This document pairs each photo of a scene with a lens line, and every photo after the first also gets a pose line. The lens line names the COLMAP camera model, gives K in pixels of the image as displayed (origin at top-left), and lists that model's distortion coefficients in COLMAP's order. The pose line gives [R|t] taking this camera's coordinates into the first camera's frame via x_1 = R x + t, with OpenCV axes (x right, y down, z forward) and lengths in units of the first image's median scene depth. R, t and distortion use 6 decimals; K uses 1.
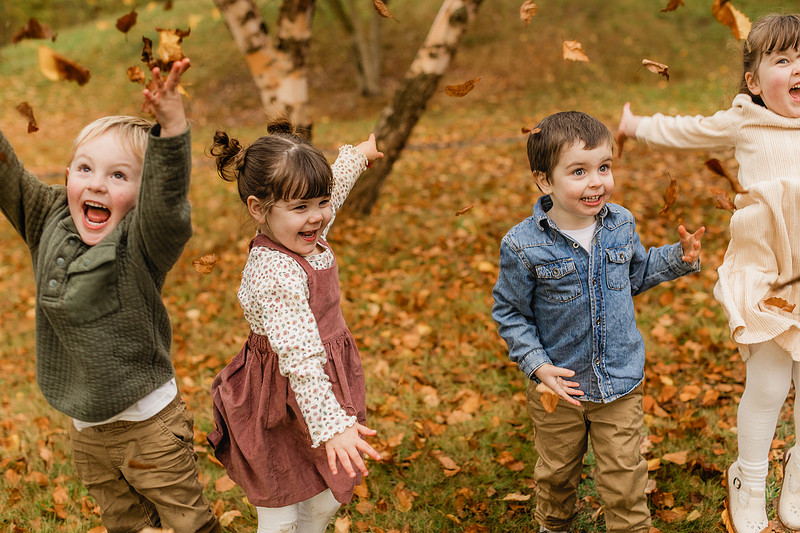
lens RADIAL K [[1162.2, 0, 399.8], [0, 1162.2, 251.8], [0, 0, 1]] dist [0.030512, 0.012004]
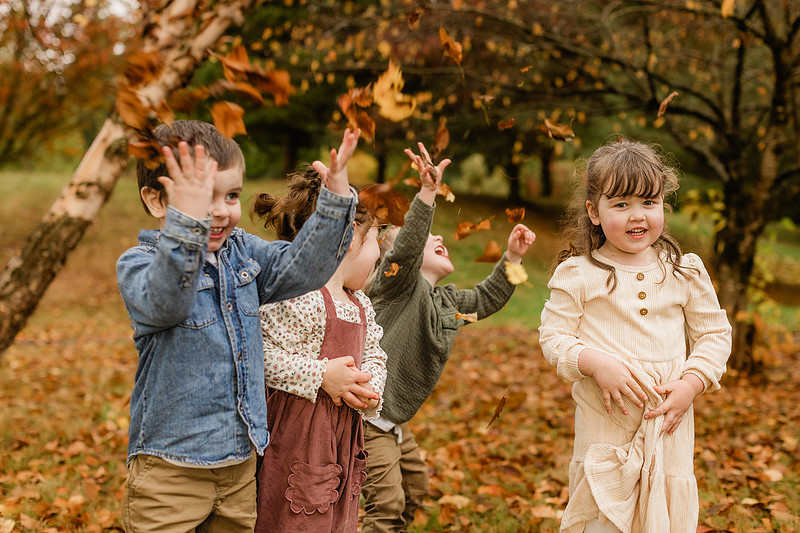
lens RADIAL K [[1154.4, 0, 400.9], [0, 1154.4, 252.0], [0, 0, 1]] dist [0.016387, -0.007258]
pose [[0.933392, 0.068965, 0.352169, -0.032471], [0.001322, 0.980692, -0.195552, 0.015724], [-0.358856, 0.182992, 0.915279, 0.172342]]
